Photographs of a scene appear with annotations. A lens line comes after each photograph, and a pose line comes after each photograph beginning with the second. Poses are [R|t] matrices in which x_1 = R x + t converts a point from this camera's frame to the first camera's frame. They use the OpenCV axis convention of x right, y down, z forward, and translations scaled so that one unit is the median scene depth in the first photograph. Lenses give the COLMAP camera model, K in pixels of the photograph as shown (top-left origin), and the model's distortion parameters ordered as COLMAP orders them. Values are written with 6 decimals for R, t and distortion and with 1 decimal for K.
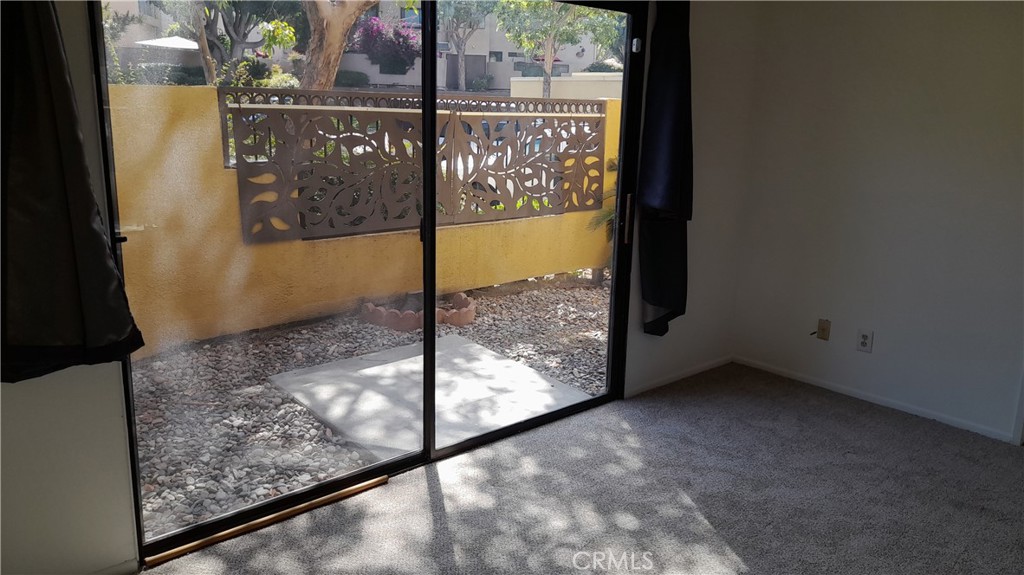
lens RADIAL K [[735.8, 0, 512.0], [0, 735.8, 287.5], [0, 0, 1]] dist [0.002171, -0.001506]
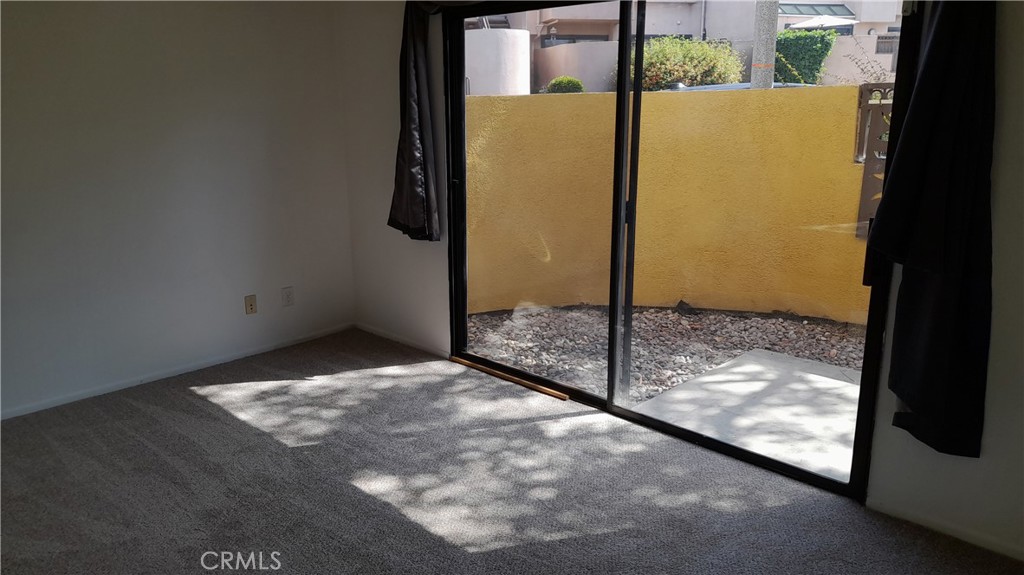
lens RADIAL K [[735.8, 0, 512.0], [0, 735.8, 287.5], [0, 0, 1]] dist [0.002171, -0.001506]
pose [[0.061841, 0.231628, -0.970837, 0.976475], [-0.204807, 0.954945, 0.214790, -0.177121], [0.976847, 0.185551, 0.106494, 0.654746]]
